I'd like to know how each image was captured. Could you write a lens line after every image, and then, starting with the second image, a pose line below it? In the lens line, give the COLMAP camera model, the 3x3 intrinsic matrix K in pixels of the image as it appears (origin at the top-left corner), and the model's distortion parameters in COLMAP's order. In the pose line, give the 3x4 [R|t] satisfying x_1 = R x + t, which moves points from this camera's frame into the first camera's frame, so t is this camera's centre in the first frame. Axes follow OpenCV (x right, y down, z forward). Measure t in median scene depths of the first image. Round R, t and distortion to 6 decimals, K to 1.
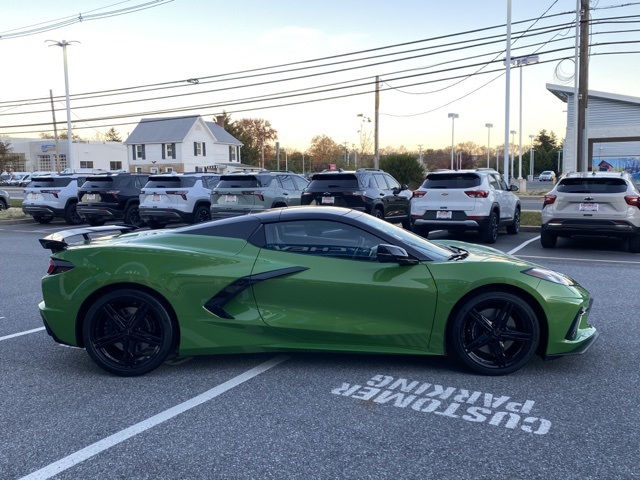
lens RADIAL K [[573.5, 0, 319.5], [0, 573.5, 227.5], [0, 0, 1]] dist [0.011433, -0.001420]
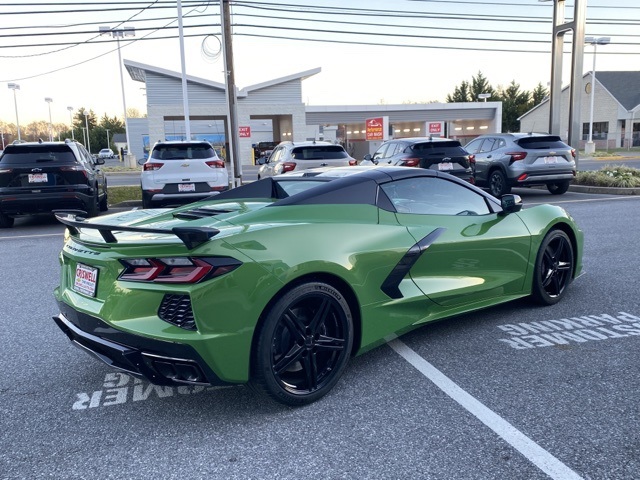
lens RADIAL K [[570.8, 0, 331.1], [0, 570.8, 241.4], [0, 0, 1]] dist [-0.003096, -0.003244]
pose [[0.733958, -0.117933, 0.668878, -0.739902], [0.076256, 0.992892, 0.091385, -0.004920], [-0.674901, -0.016067, 0.737734, 0.444274]]
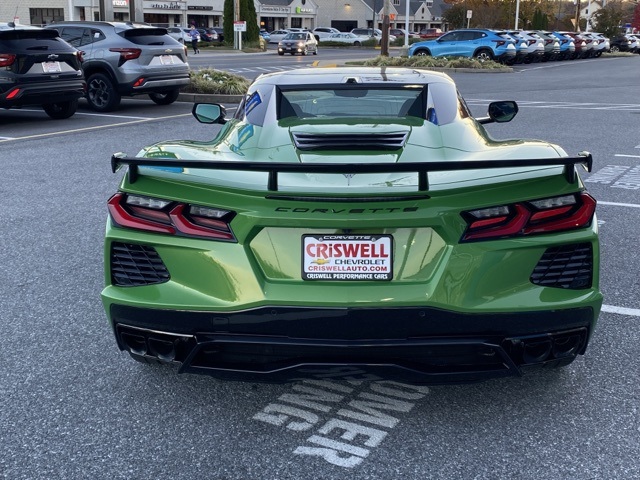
lens RADIAL K [[758.0, 0, 320.0], [0, 758.0, 240.0], [0, 0, 1]] dist [0.021944, 0.008988]
pose [[0.052949, -0.247325, 0.967485, -1.892004], [0.075757, 0.967047, 0.243067, -0.247815], [-0.995719, 0.060424, 0.069941, 3.092127]]
